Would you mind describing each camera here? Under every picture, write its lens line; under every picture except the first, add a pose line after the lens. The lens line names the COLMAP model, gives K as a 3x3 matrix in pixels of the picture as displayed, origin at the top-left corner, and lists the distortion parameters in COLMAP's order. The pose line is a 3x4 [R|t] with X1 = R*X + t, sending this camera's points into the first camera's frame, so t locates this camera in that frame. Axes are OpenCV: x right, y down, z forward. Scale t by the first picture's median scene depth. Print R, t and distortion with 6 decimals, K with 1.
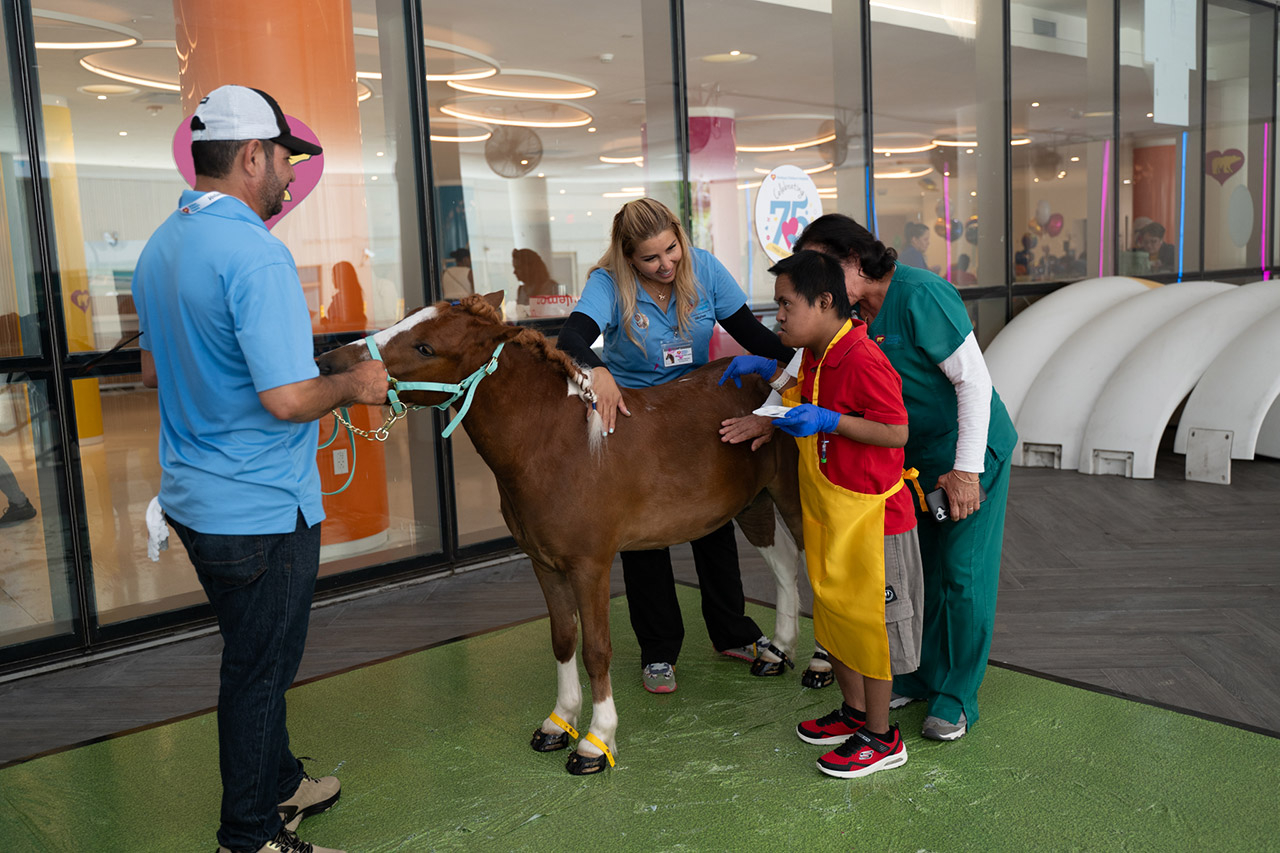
lens RADIAL K [[1191.0, 0, 631.3], [0, 1191.0, 425.4], [0, 0, 1]] dist [-0.008006, -0.007864]
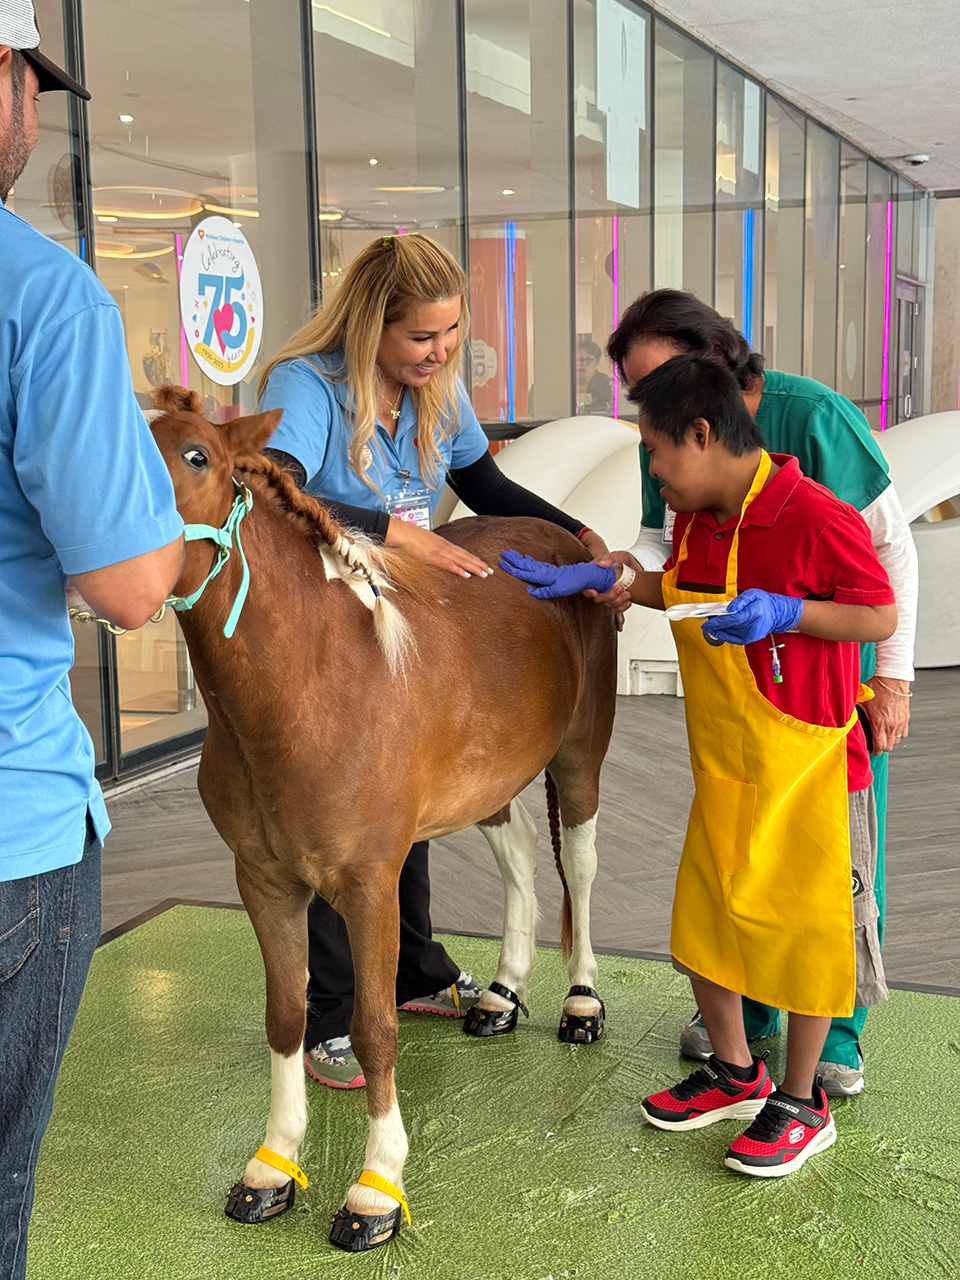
lens RADIAL K [[1813.7, 0, 480.0], [0, 1813.7, 640.0], [0, 0, 1]] dist [0.172406, -0.468196]
pose [[0.887250, -0.030846, 0.460257, -0.365150], [0.032660, 0.999458, 0.004024, 0.002200], [-0.460131, 0.011462, 0.887777, 0.184195]]
